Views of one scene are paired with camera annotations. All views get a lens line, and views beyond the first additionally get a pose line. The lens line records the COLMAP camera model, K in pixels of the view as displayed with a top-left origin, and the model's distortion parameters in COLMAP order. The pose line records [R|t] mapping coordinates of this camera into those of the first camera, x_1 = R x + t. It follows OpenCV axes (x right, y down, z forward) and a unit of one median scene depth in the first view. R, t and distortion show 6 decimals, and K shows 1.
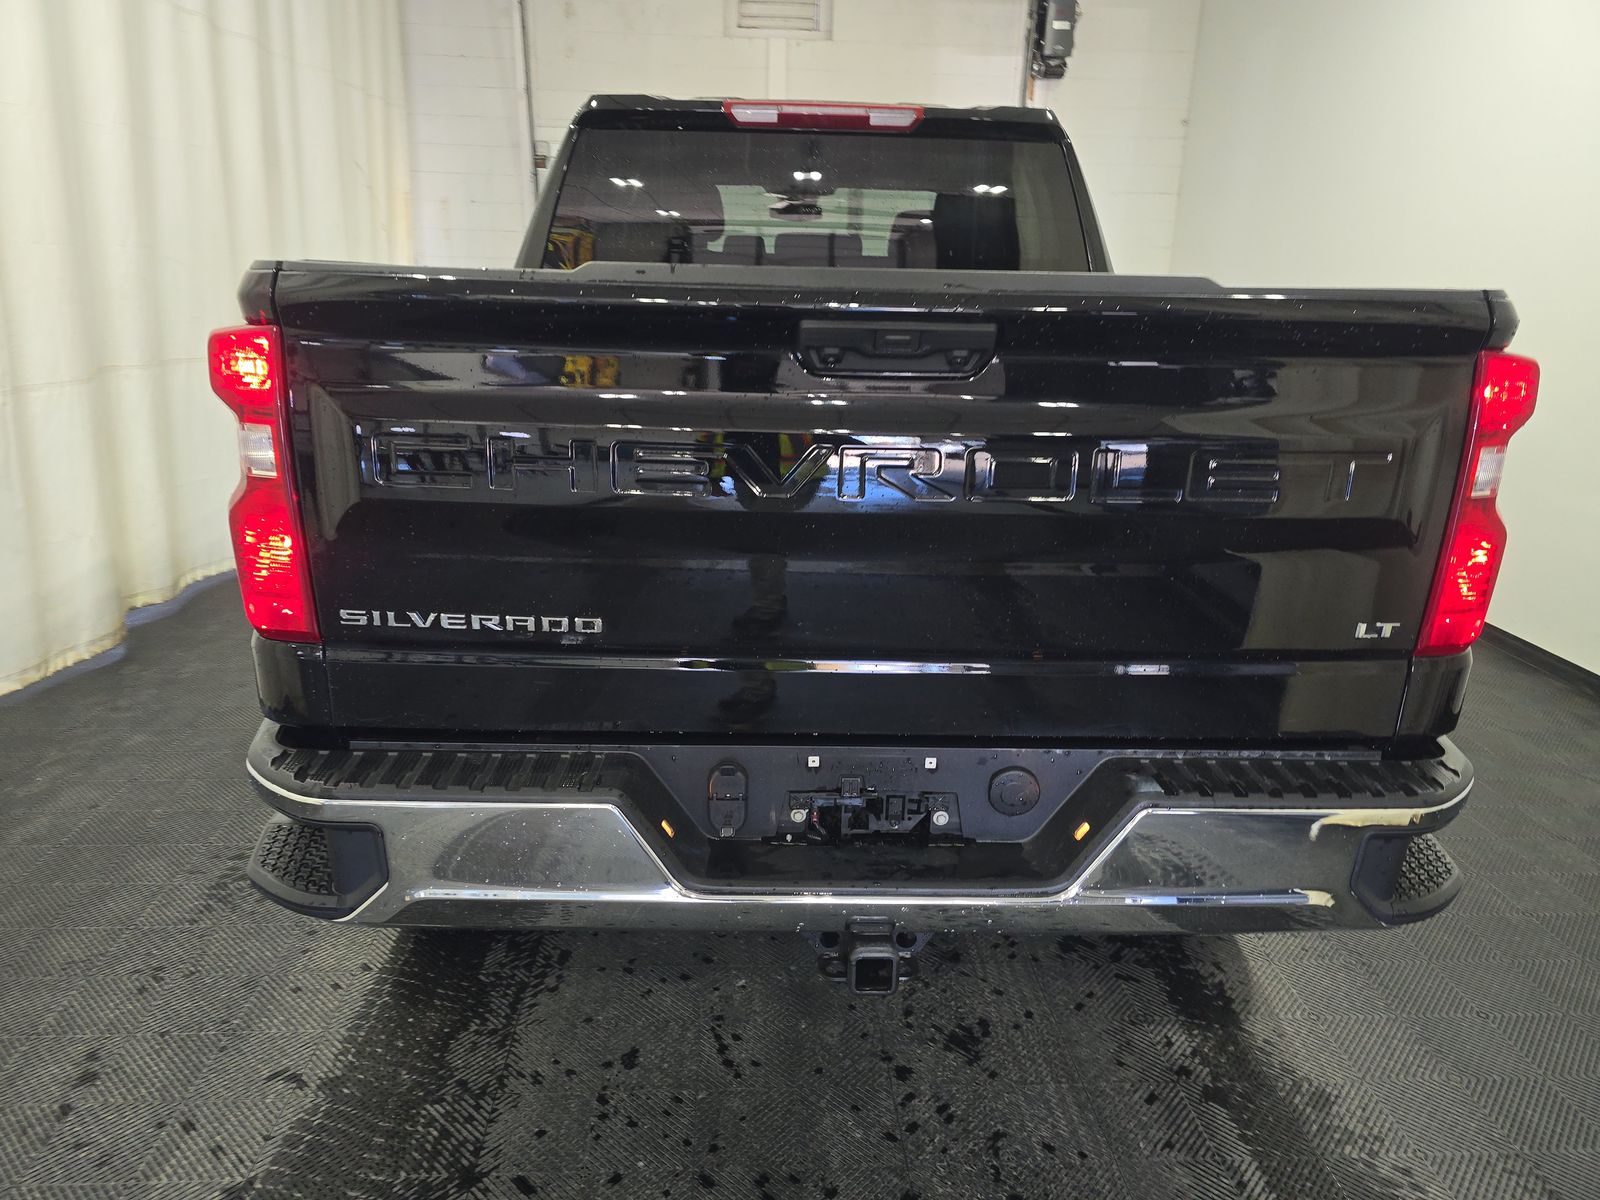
lens RADIAL K [[1068.3, 0, 808.3], [0, 1068.3, 588.4], [0, 0, 1]] dist [0.060275, -0.069866]
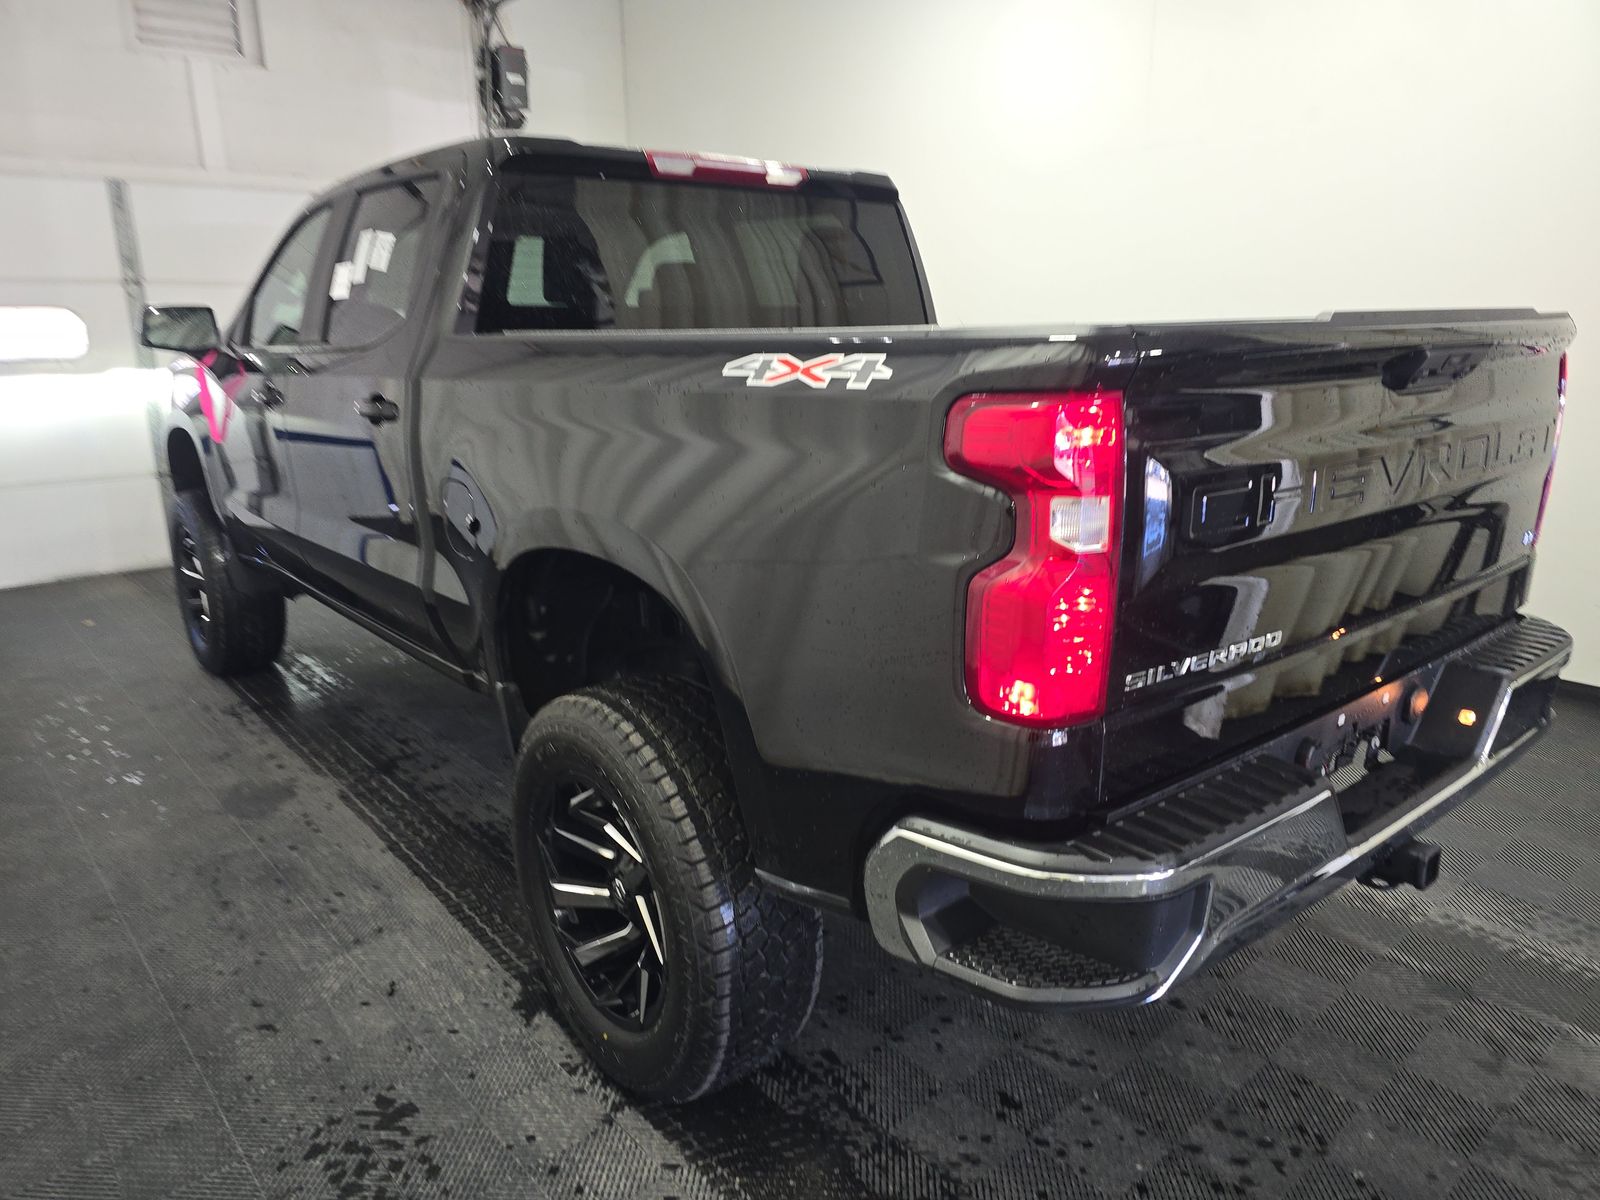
lens RADIAL K [[1068.3, 0, 808.3], [0, 1068.3, 588.4], [0, 0, 1]] dist [0.060275, -0.069866]
pose [[0.791083, -0.173405, 0.586615, -0.588059], [0.196308, 0.980223, 0.025025, -0.066805], [-0.579353, 0.095361, 0.809479, 0.180506]]
